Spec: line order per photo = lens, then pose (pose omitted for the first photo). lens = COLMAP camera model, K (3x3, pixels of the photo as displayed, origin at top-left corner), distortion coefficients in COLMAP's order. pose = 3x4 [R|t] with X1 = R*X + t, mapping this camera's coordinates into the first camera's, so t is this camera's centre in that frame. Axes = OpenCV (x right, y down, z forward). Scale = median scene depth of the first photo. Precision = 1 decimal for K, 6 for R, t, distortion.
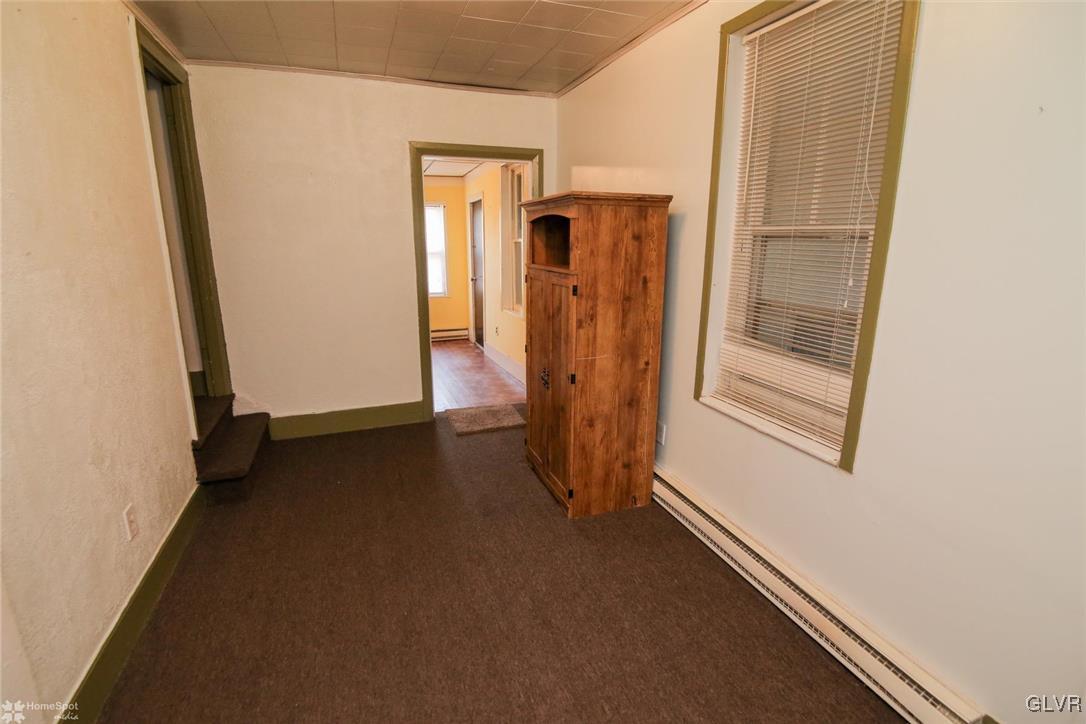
lens RADIAL K [[512.7, 0, 539.4], [0, 512.7, 363.2], [0, 0, 1]] dist [-0.016828, 0.000718]
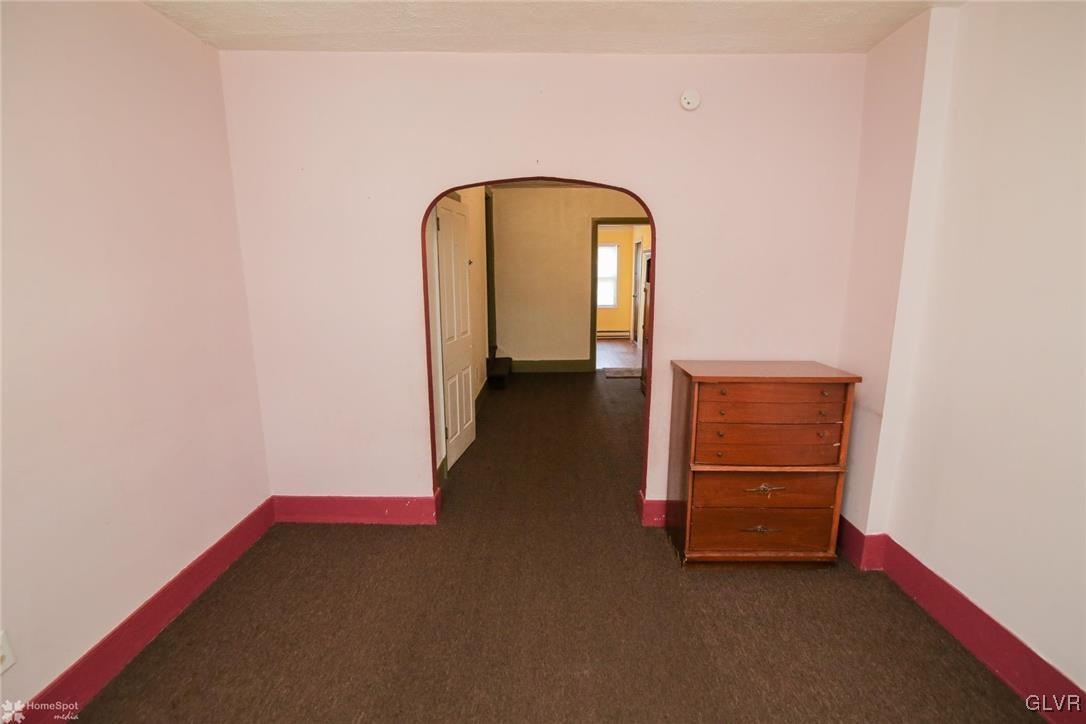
lens RADIAL K [[512.7, 0, 541.5], [0, 512.7, 361.4], [0, 0, 1]] dist [-0.016828, 0.000718]
pose [[0.935934, 0.055599, -0.347760, 0.232331], [-0.074008, 0.996460, -0.039866, 0.162663], [0.344313, 0.063049, 0.936736, -0.717361]]
